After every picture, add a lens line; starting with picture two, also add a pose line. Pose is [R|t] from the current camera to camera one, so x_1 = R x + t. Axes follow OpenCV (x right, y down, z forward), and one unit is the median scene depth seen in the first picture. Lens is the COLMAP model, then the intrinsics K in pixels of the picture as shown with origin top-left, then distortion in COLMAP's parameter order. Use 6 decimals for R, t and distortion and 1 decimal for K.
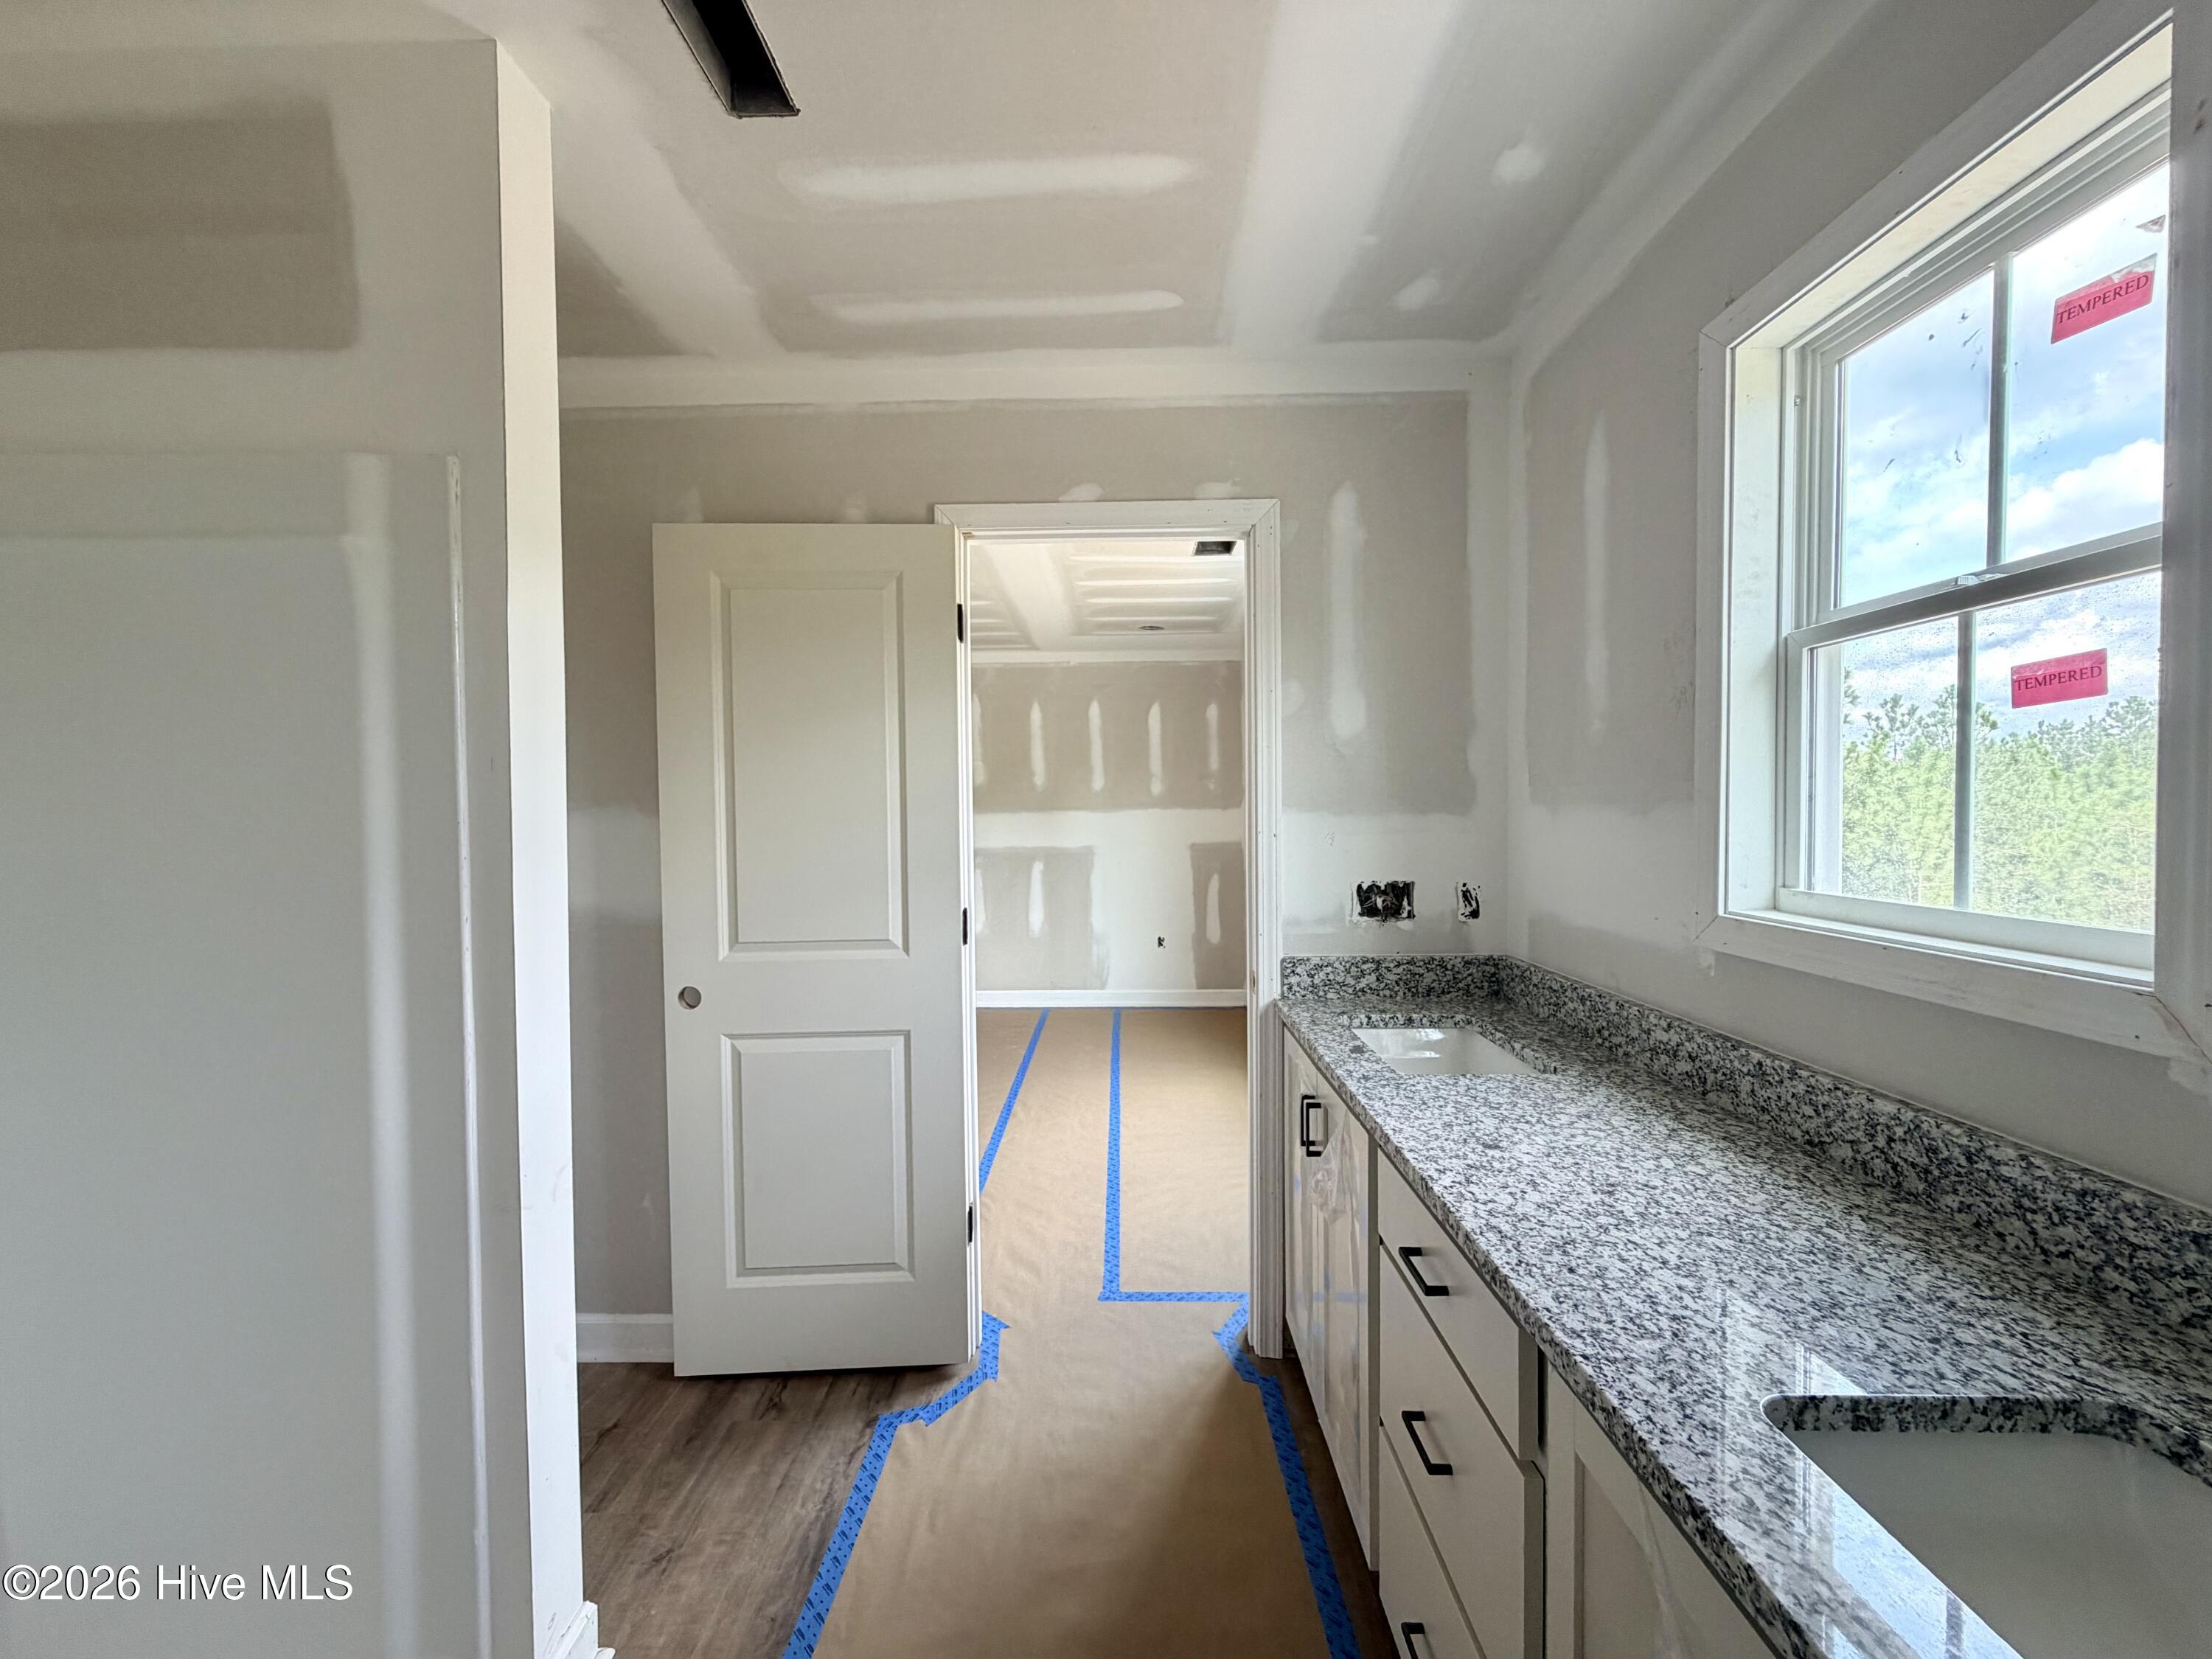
lens RADIAL K [[880.5, 0, 1098.2], [0, 880.5, 832.1], [0, 0, 1]] dist [0.000435, 0.000058]
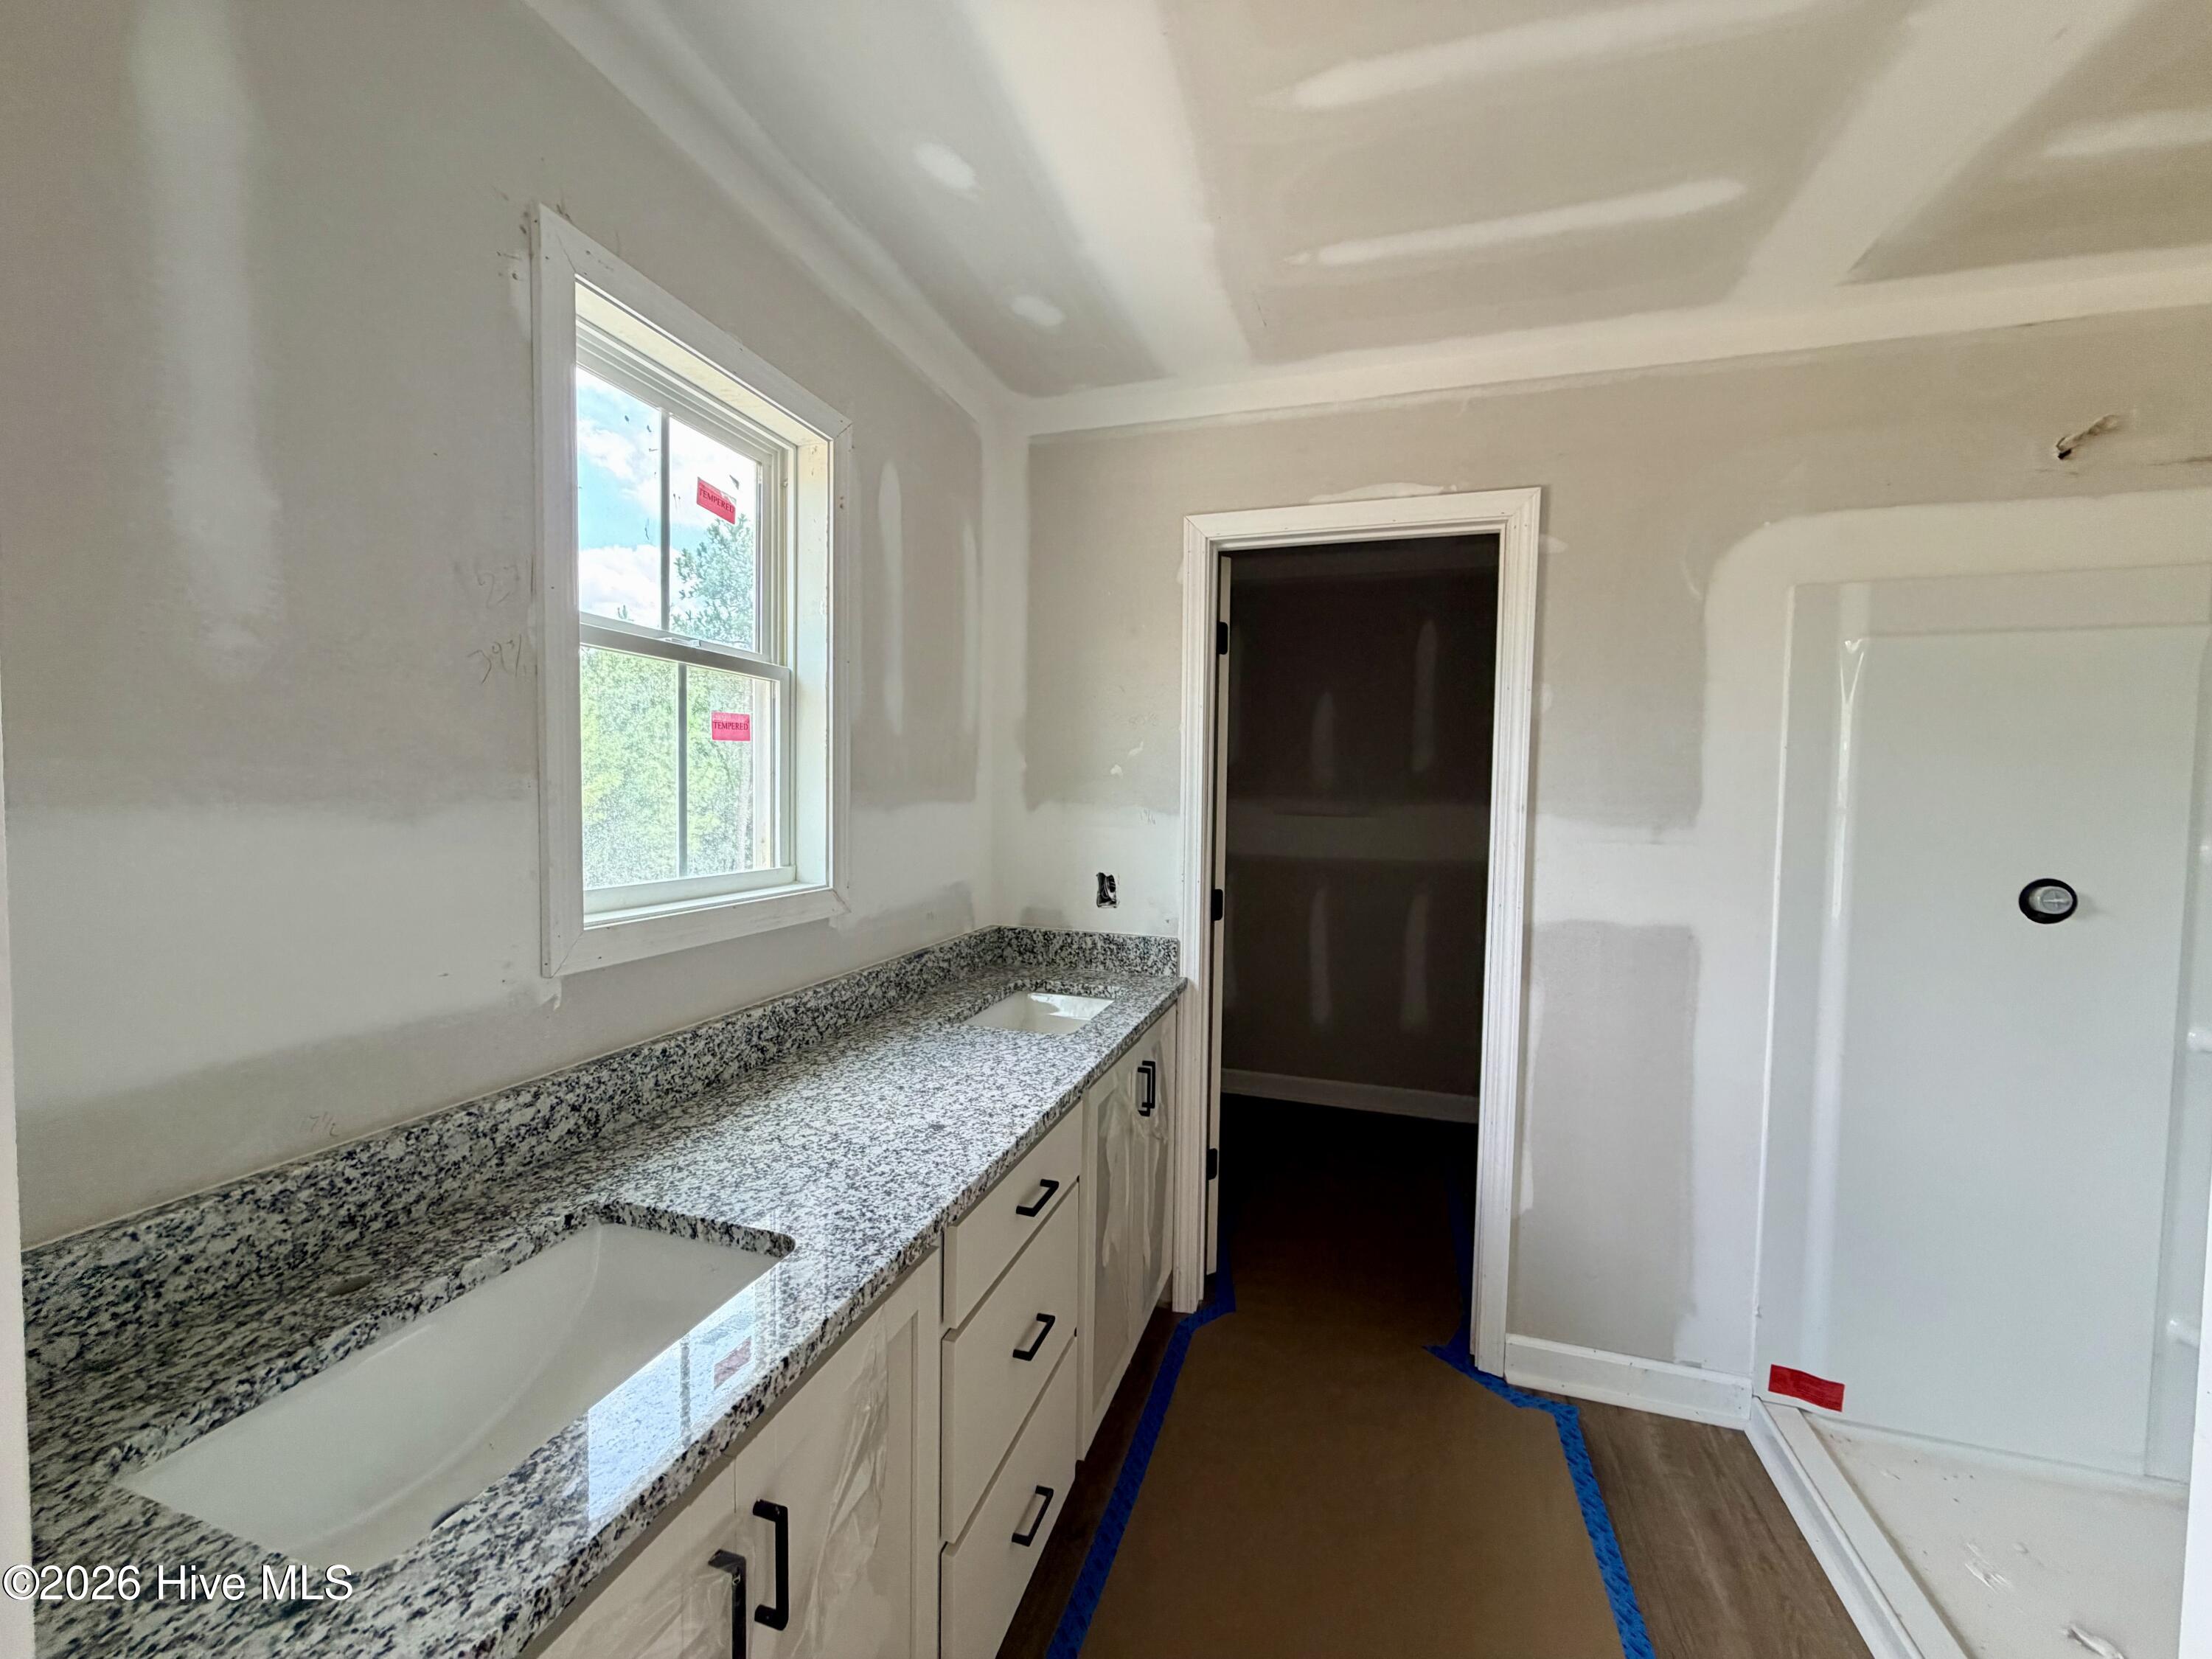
lens RADIAL K [[880.5, 0, 1098.2], [0, 880.5, 832.1], [0, 0, 1]] dist [0.000435, 0.000058]
pose [[-0.958795, -0.019081, 0.283458, -0.035960], [0.000430, 0.997643, 0.068611, -0.073018], [-0.284099, 0.065906, -0.956527, 1.979072]]
